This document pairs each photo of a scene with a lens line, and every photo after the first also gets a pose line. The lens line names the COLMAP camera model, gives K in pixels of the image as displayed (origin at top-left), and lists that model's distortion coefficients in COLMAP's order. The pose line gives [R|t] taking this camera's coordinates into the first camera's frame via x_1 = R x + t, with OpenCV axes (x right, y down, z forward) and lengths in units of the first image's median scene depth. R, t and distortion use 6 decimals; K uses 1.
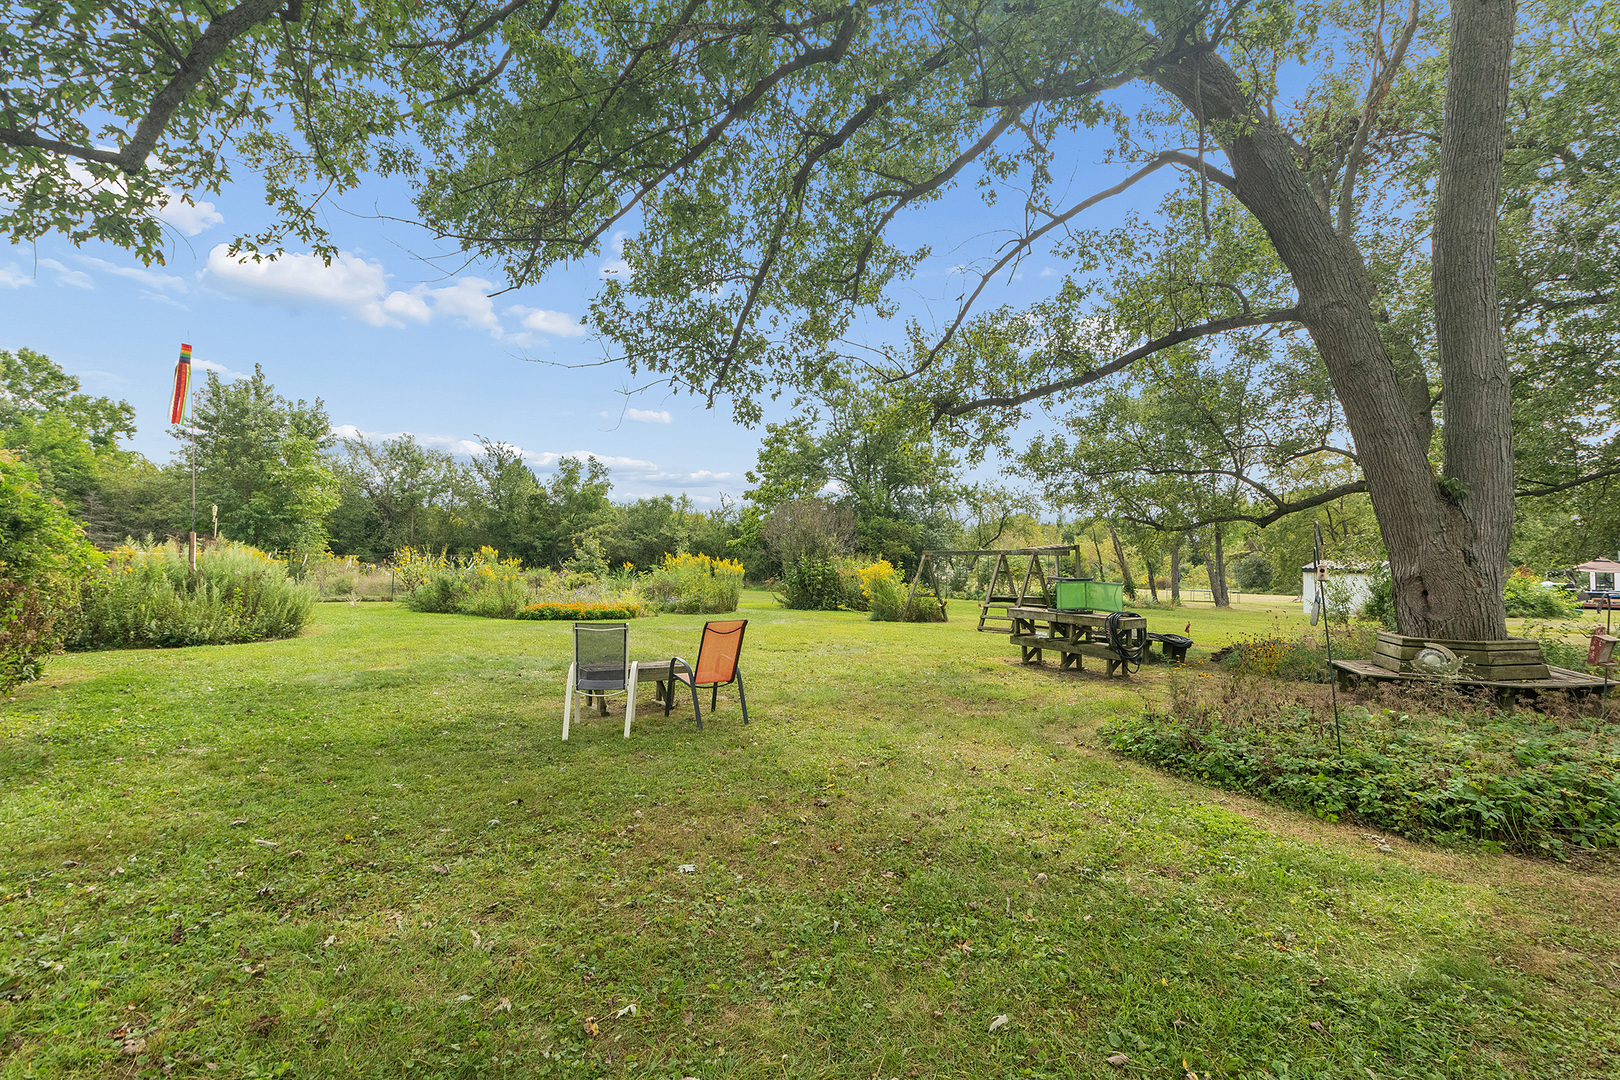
lens RADIAL K [[722.6, 0, 810.2], [0, 722.6, 562.4], [0, 0, 1]] dist [-0.000723, -0.000082]
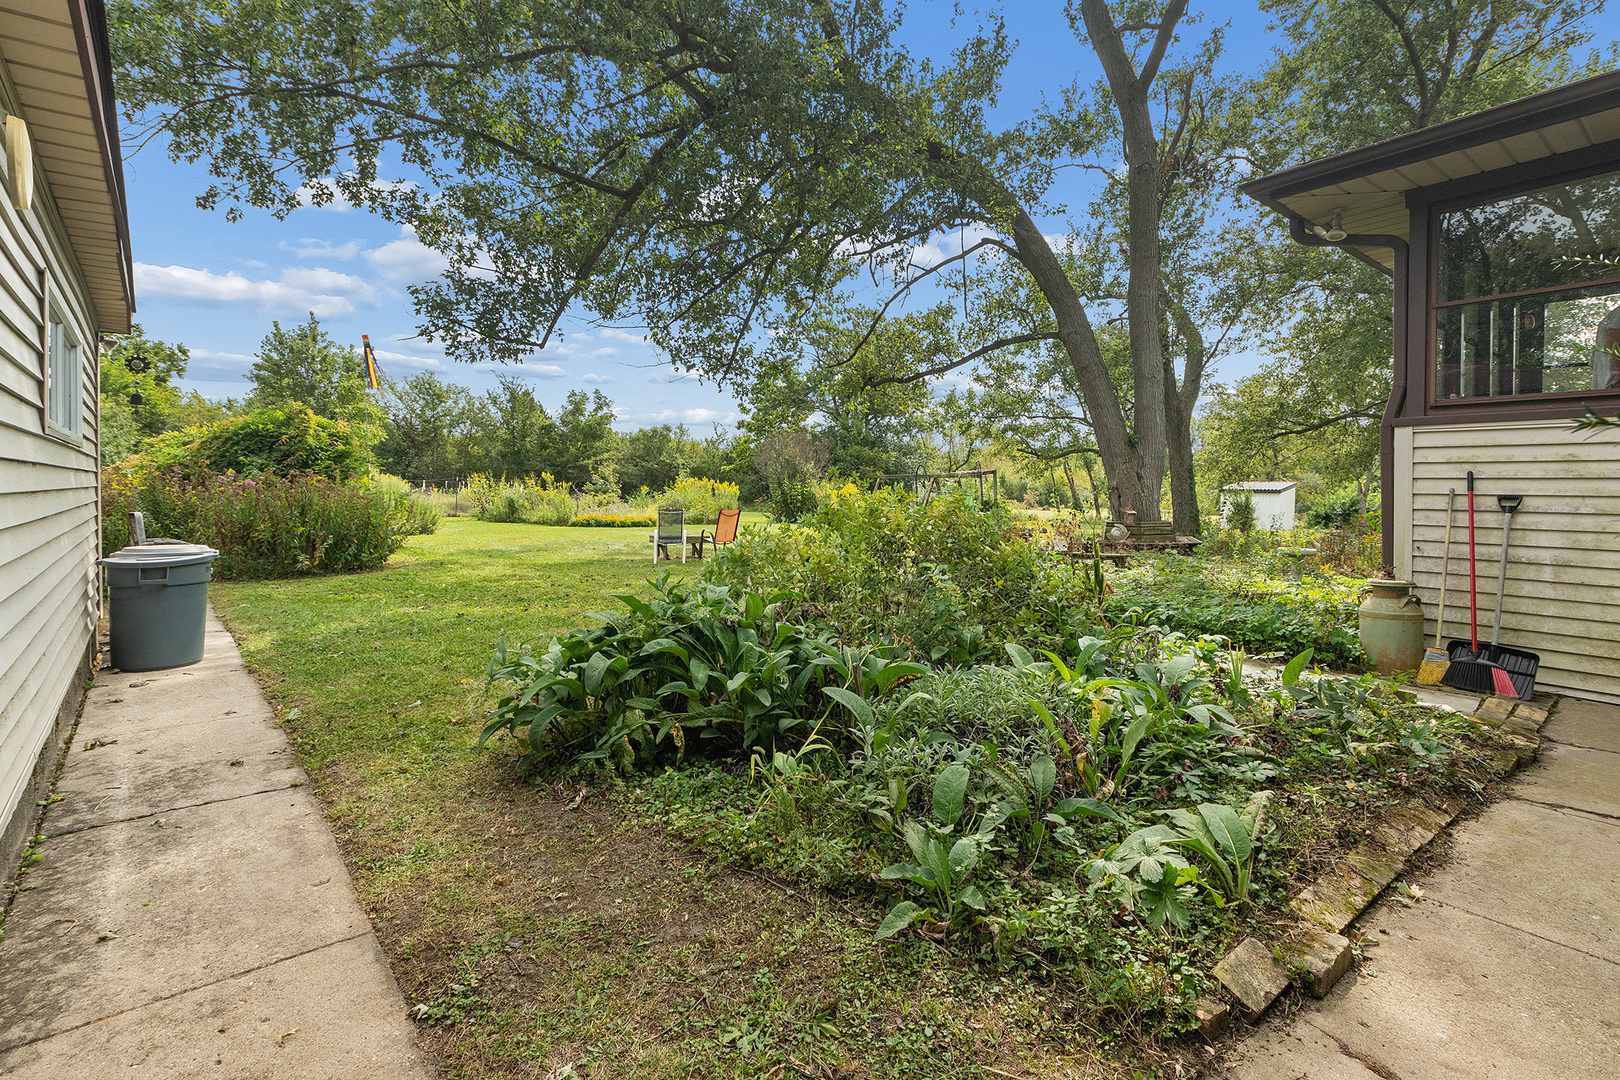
lens RADIAL K [[722.6, 0, 810.2], [0, 722.6, 562.4], [0, 0, 1]] dist [-0.000723, -0.000082]
pose [[0.999948, -0.003715, 0.009469, 0.010098], [0.002733, 0.994816, 0.101657, 0.003491], [-0.009798, -0.101626, 0.994774, -0.130996]]
